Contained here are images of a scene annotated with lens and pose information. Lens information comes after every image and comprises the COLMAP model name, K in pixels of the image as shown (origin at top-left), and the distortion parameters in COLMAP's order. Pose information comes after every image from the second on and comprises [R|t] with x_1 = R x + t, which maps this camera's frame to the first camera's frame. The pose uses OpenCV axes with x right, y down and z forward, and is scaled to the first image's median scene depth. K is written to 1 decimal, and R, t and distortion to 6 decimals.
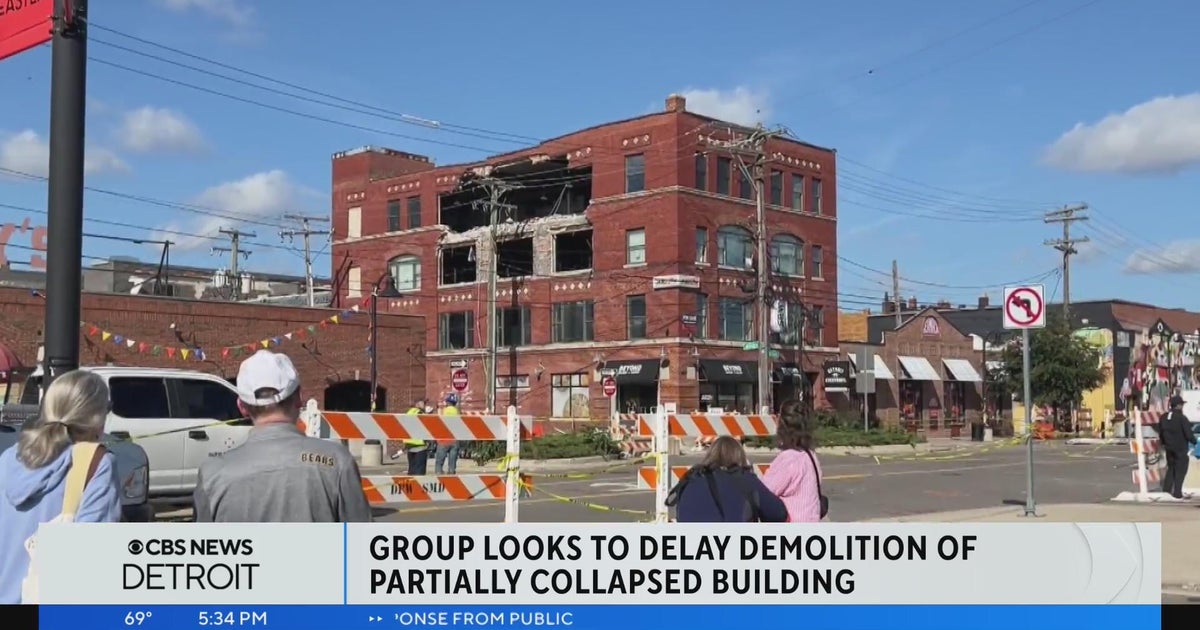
lens RADIAL K [[1208.2, 0, 581.9], [0, 1208.2, 319.9], [0, 0, 1]] dist [0.254702, -0.764910]
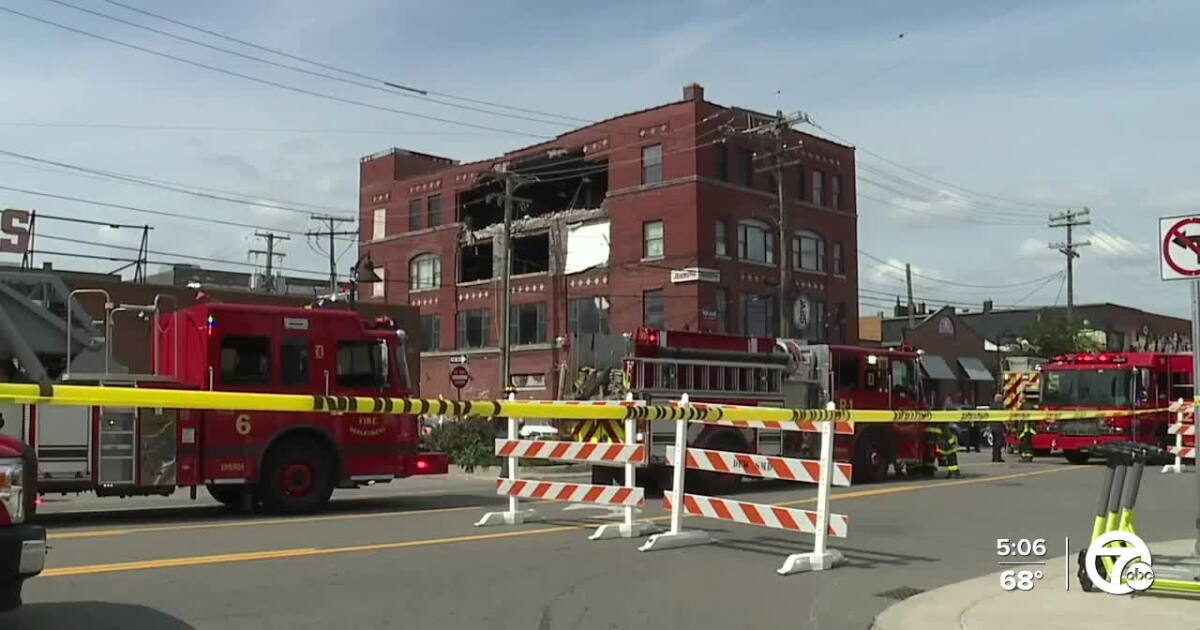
lens RADIAL K [[1077.8, 0, 600.0], [0, 1077.8, 315.0], [0, 0, 1]] dist [-0.114912, 0.002237]
pose [[0.999831, 0.000812, -0.018360, 0.015658], [-0.001065, 0.999905, -0.013738, 0.009555], [0.018347, 0.013755, 0.999737, 0.128136]]
